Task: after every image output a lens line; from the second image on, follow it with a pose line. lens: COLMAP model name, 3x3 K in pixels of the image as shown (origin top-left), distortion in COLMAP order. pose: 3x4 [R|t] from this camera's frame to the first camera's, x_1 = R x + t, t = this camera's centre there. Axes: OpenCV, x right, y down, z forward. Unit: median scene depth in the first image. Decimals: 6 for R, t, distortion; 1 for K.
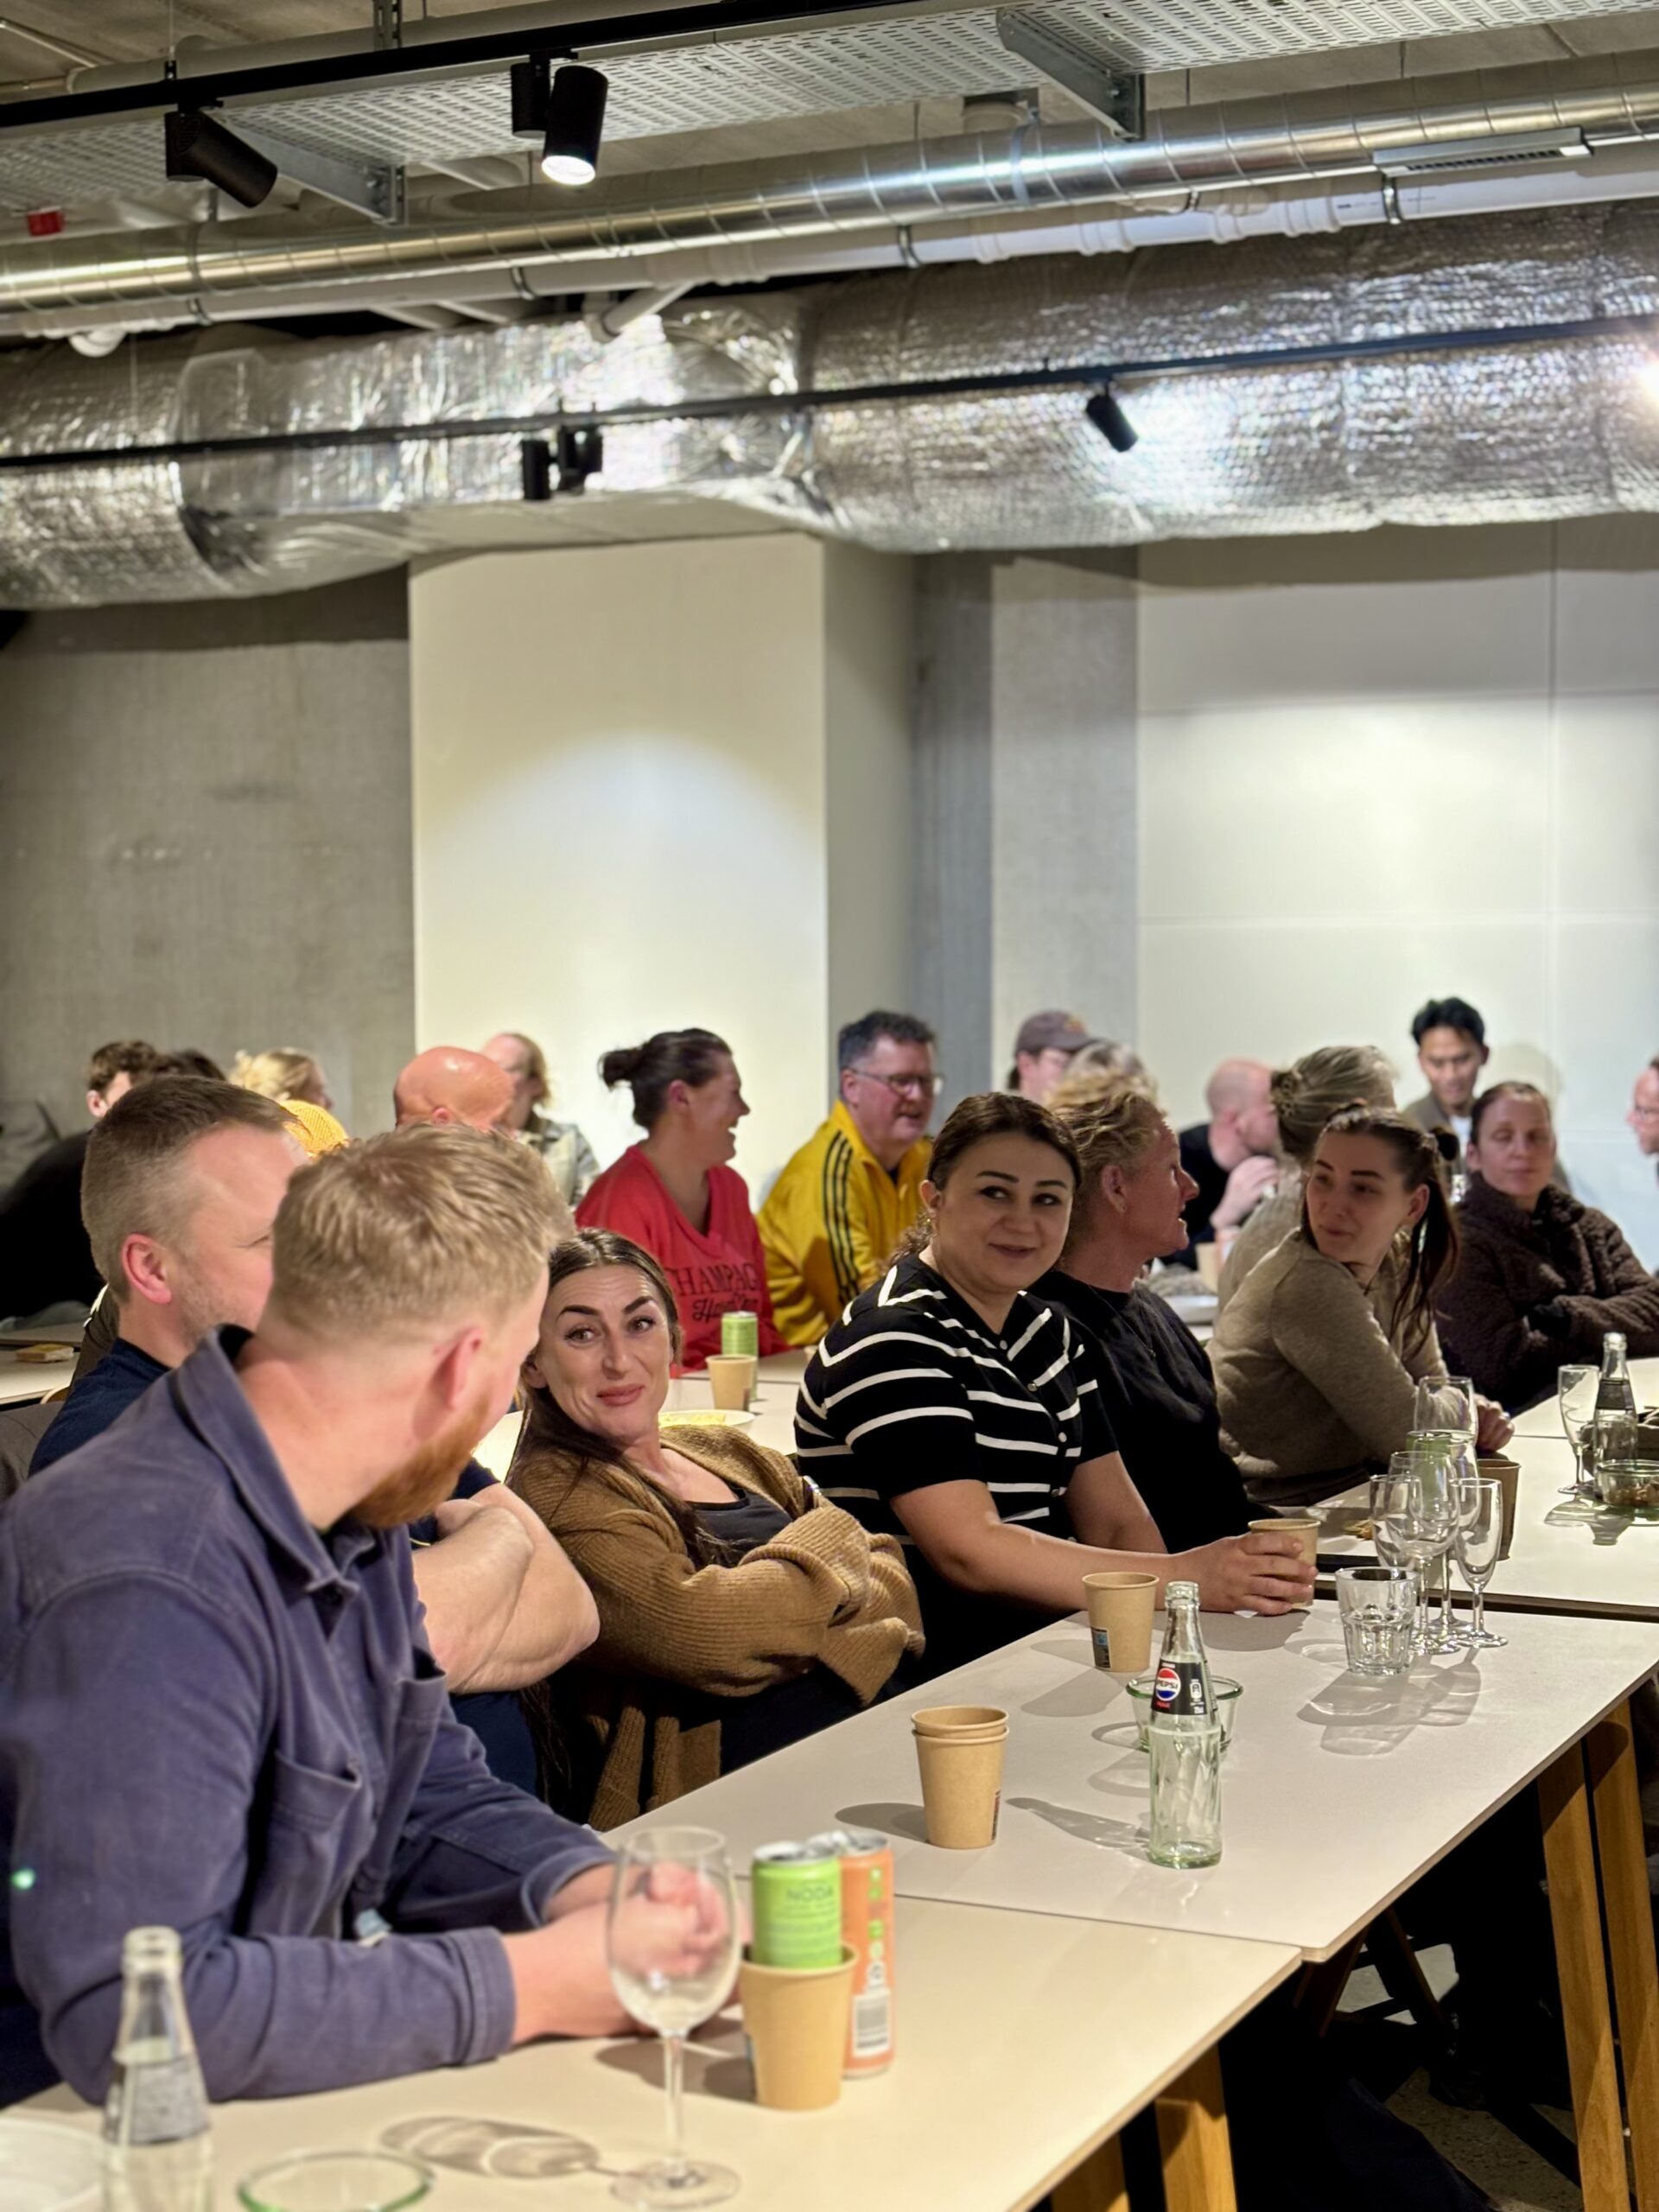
lens RADIAL K [[3290.2, 0, 856.5], [0, 3290.2, 1103.9], [0, 0, 1]] dist [0.262243, -0.958104]
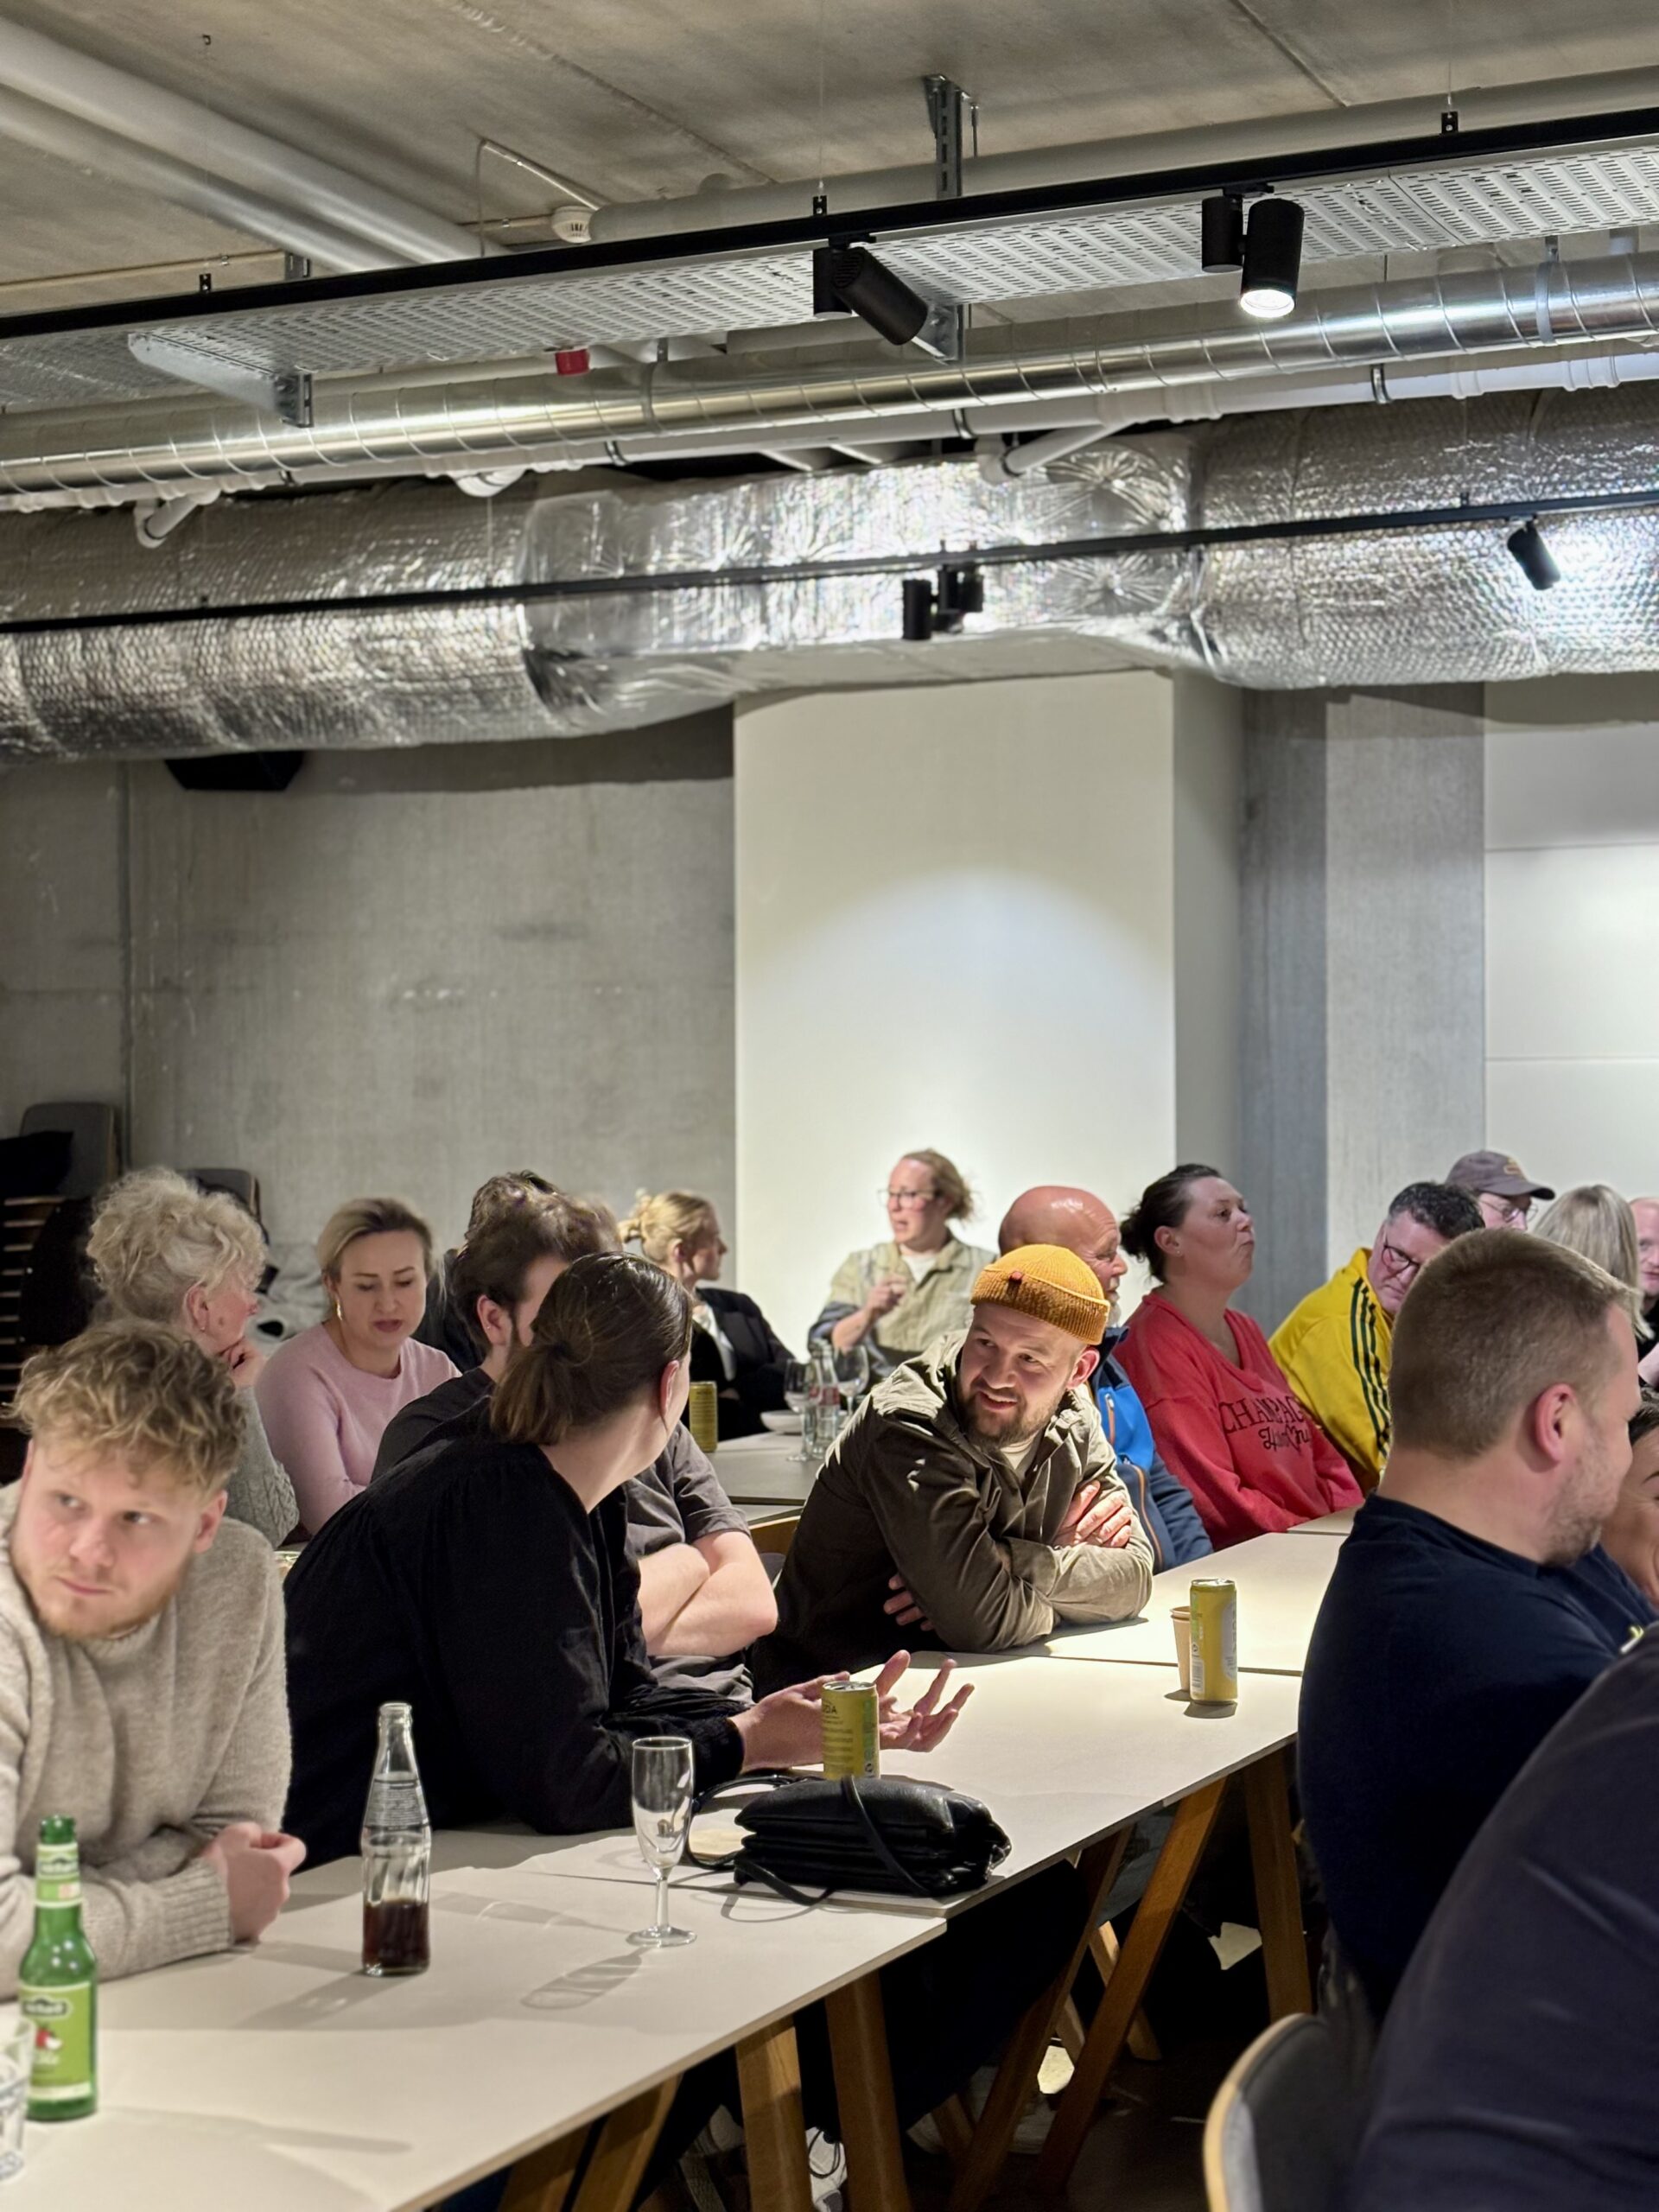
lens RADIAL K [[3290.2, 0, 856.5], [0, 3290.2, 1103.9], [0, 0, 1]] dist [0.262243, -0.958104]
pose [[0.999869, -0.000406, 0.016195, -0.132133], [0.001093, 0.999101, -0.042391, -0.000196], [-0.016163, 0.042403, 0.998970, 0.013924]]
